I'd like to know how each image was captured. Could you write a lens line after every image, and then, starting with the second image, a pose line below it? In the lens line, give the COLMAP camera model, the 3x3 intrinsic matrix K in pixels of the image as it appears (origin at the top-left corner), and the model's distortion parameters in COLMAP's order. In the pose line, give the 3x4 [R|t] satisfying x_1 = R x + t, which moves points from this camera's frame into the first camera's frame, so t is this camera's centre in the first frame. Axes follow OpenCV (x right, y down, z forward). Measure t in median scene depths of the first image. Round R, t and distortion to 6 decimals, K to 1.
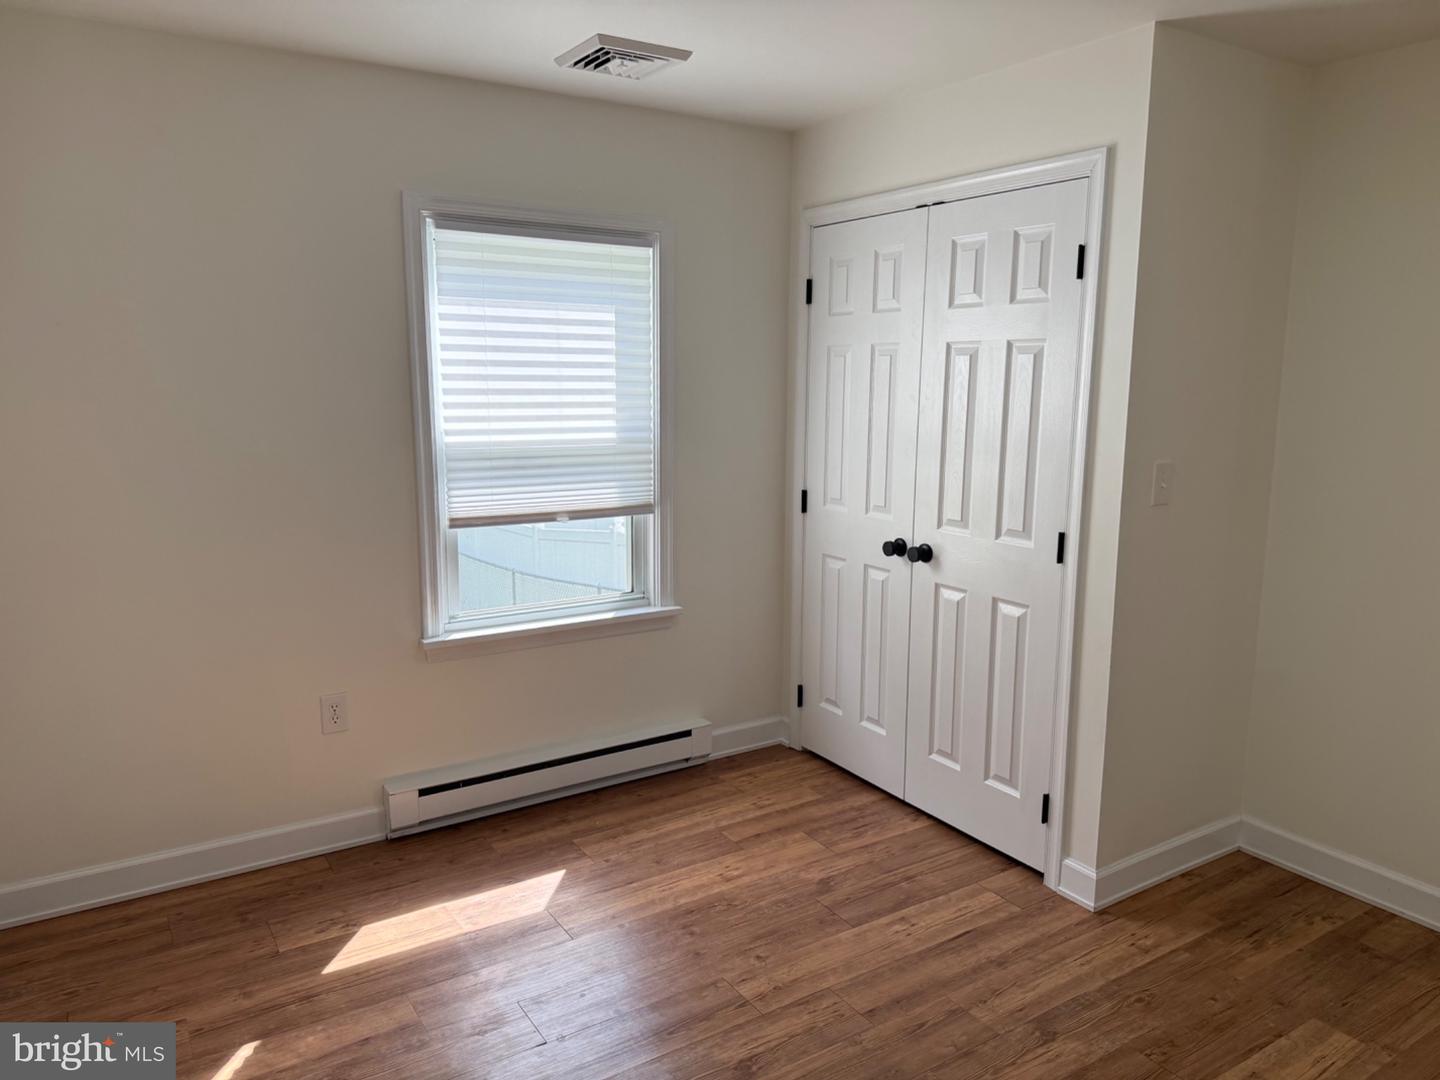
lens RADIAL K [[1030.5, 0, 720.0], [0, 1030.5, 540.0], [0, 0, 1]] dist [0.095233, -0.080792]
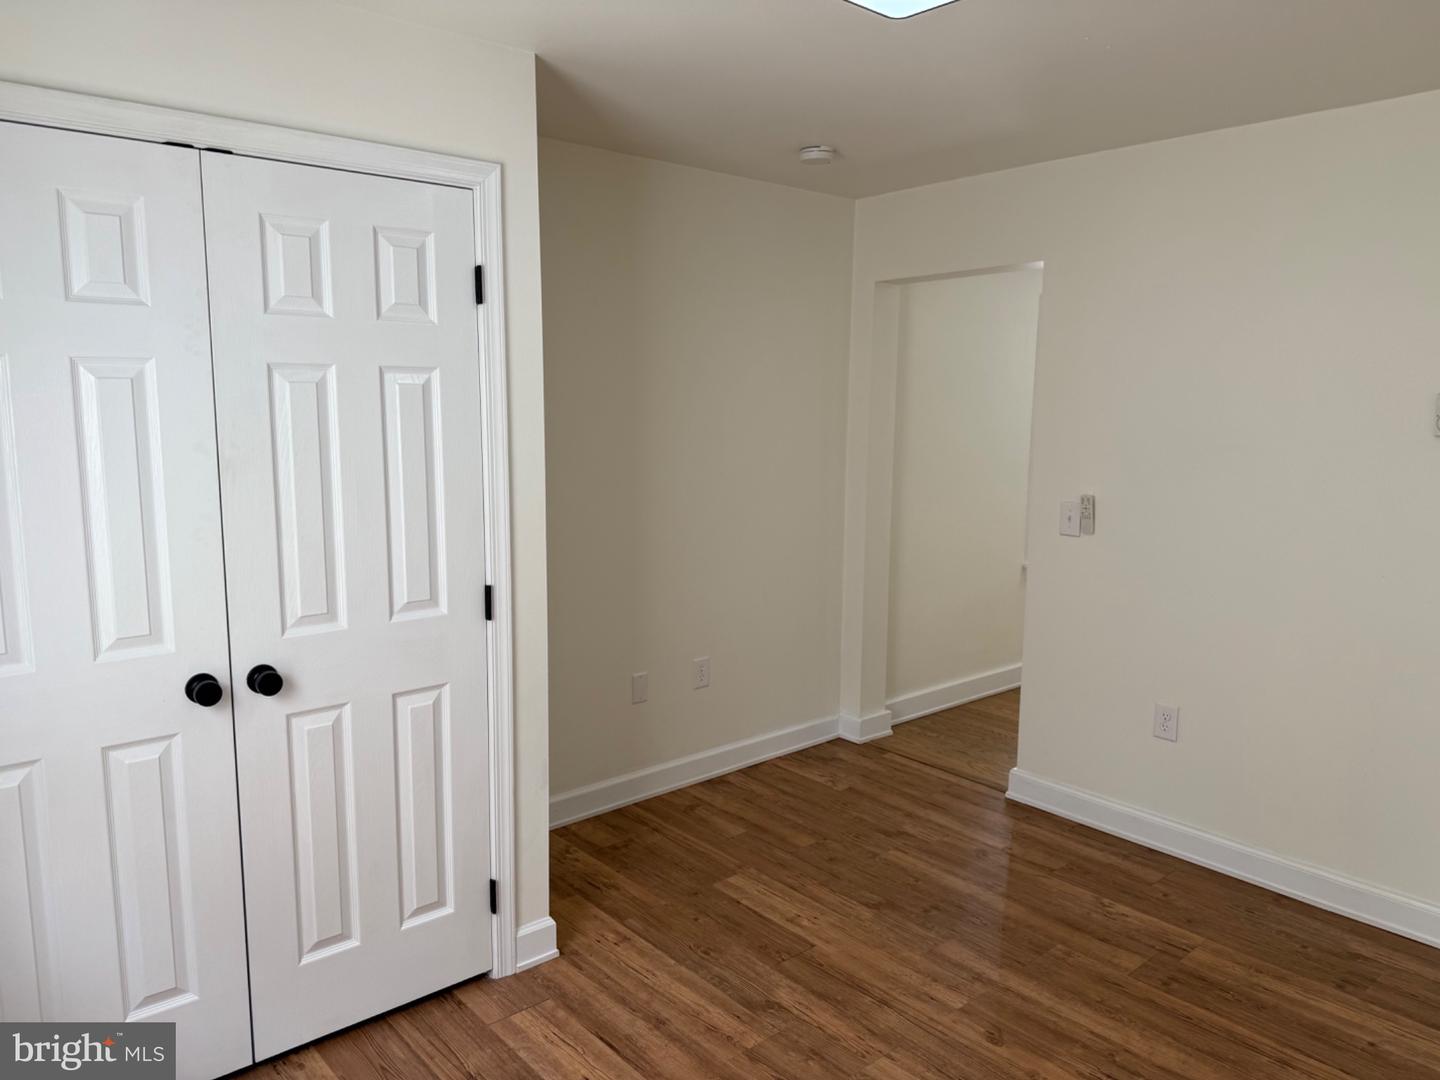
lens RADIAL K [[1028.6, 0, 720.0], [0, 1028.6, 540.0], [0, 0, 1]] dist [0.094508, -0.179816]
pose [[-0.145244, -0.148301, 0.978218, -0.498935], [0.151115, 0.973777, 0.170065, -0.148219], [-0.977788, 0.172524, -0.119025, 0.805662]]
